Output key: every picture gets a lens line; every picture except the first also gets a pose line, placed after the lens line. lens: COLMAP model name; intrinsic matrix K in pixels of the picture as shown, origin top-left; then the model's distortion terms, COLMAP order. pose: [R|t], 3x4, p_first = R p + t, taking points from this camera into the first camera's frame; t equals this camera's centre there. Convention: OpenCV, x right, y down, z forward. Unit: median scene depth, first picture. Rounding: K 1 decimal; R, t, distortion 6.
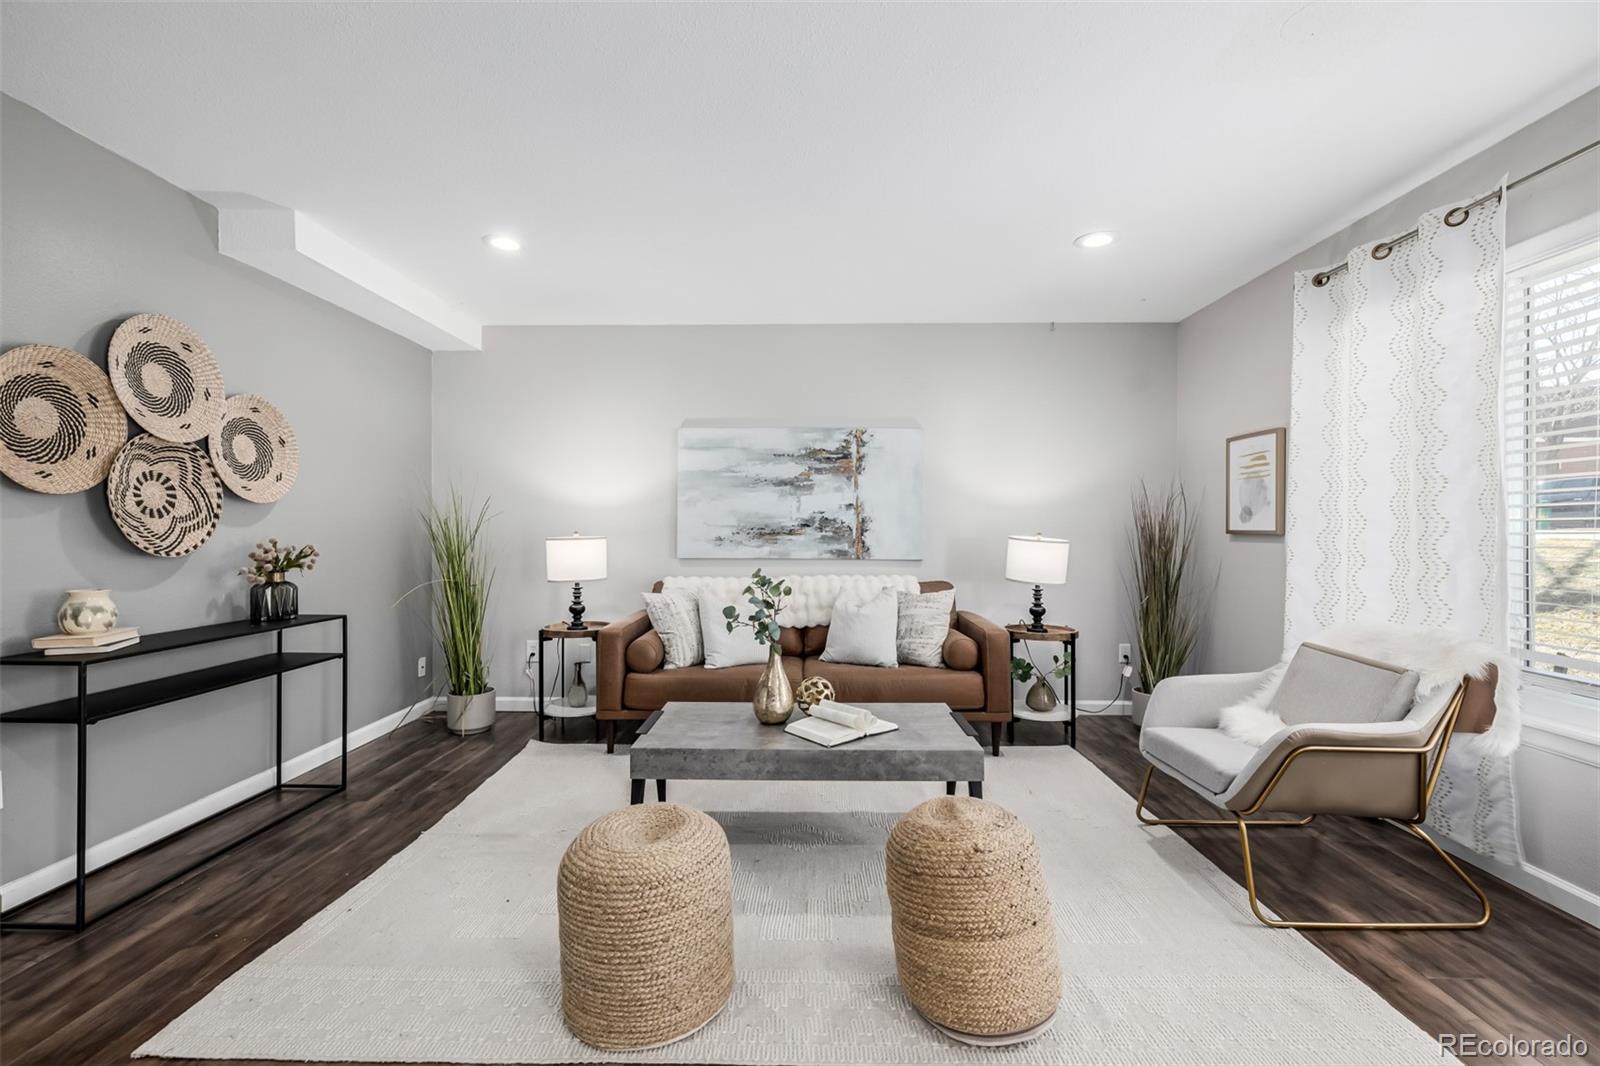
lens RADIAL K [[676.0, 0, 800.0], [0, 676.0, 533.0], [0, 0, 1]] dist [0.001048, -0.000154]
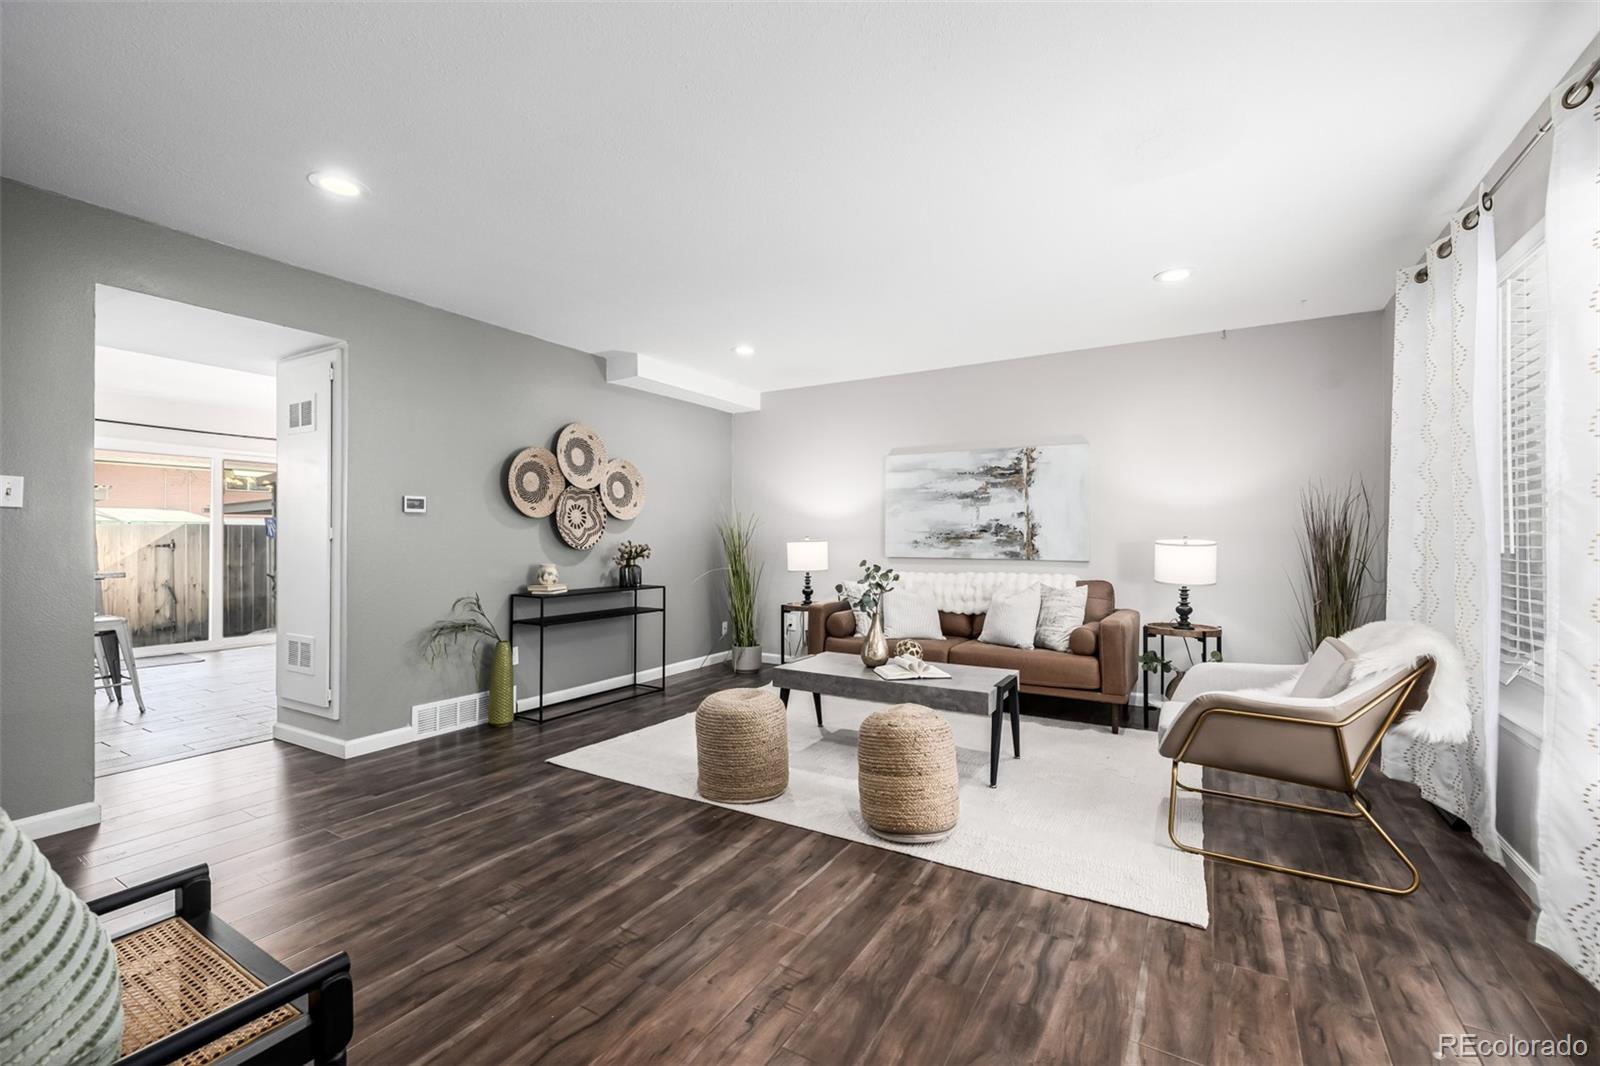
lens RADIAL K [[676.0, 0, 800.0], [0, 676.0, 533.0], [0, 0, 1]] dist [0.001048, -0.000154]
pose [[0.864858, -0.004738, -0.501995, 0.473482], [-0.000882, 0.999940, -0.010958, 0.008524], [0.502017, 0.009920, 0.864801, -0.288839]]
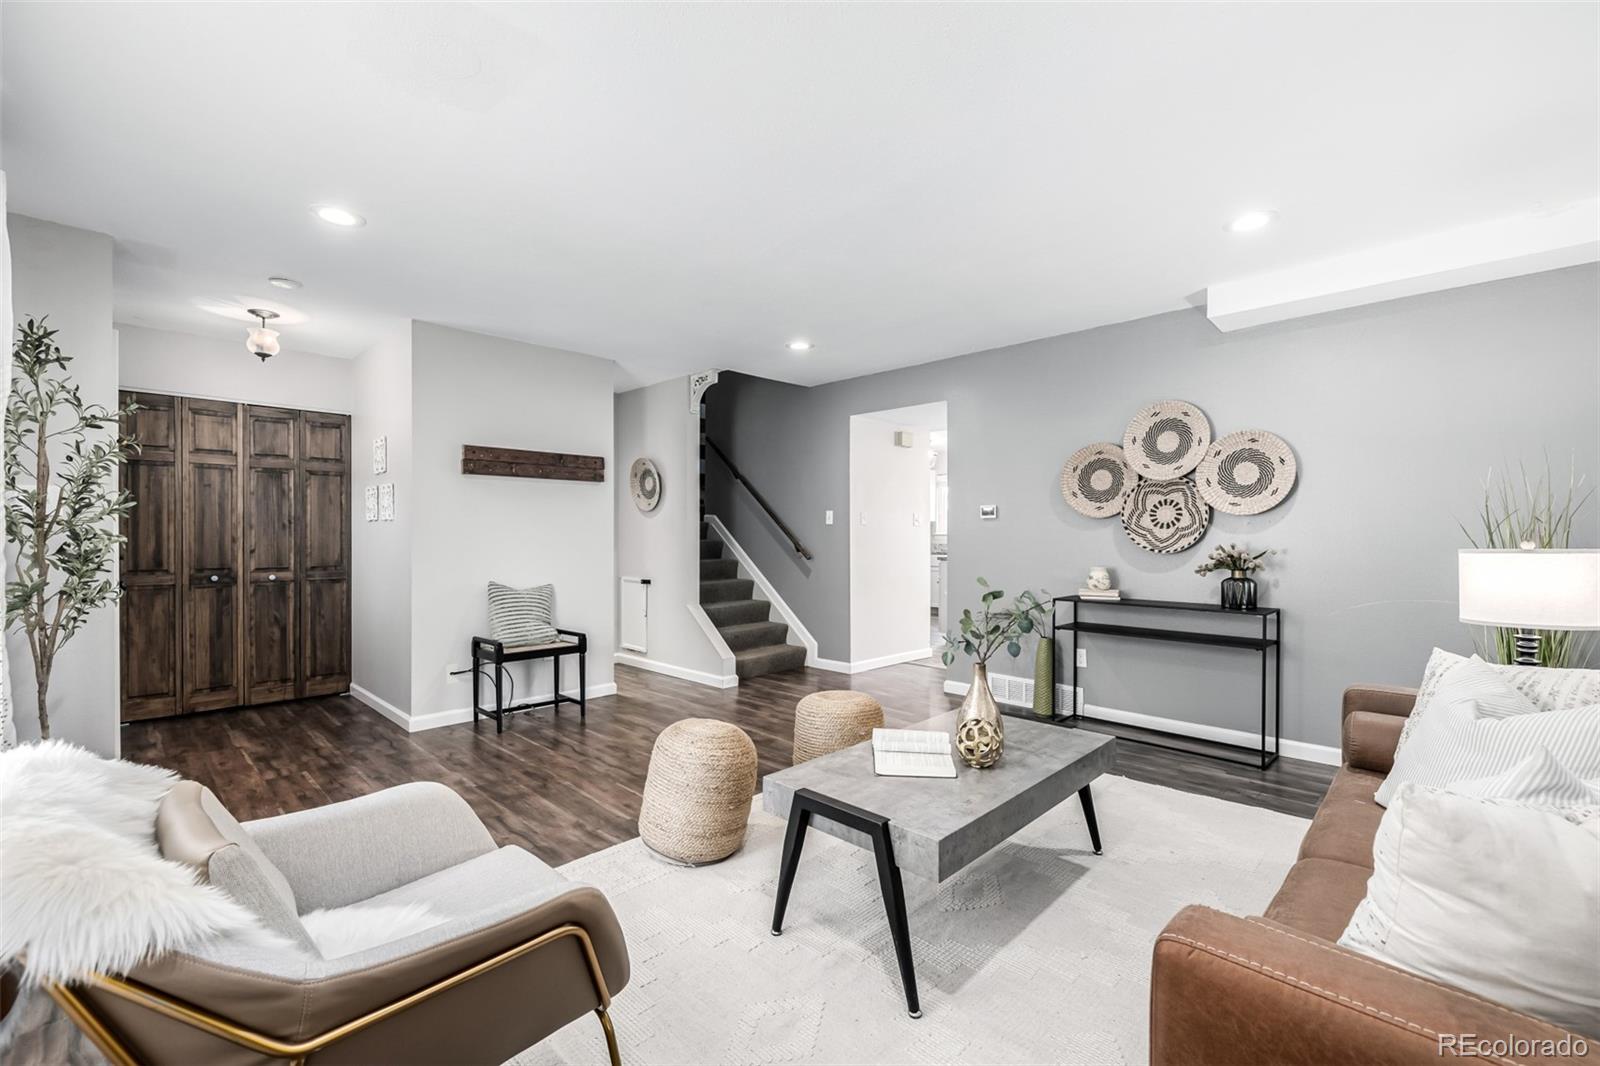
lens RADIAL K [[676.0, 0, 800.0], [0, 676.0, 533.0], [0, 0, 1]] dist [0.001048, -0.000154]
pose [[-0.685296, -0.005143, -0.728246, 0.678865], [-0.005624, 0.999983, -0.001770, -0.003992], [0.728243, 0.002883, -0.685313, 1.249149]]
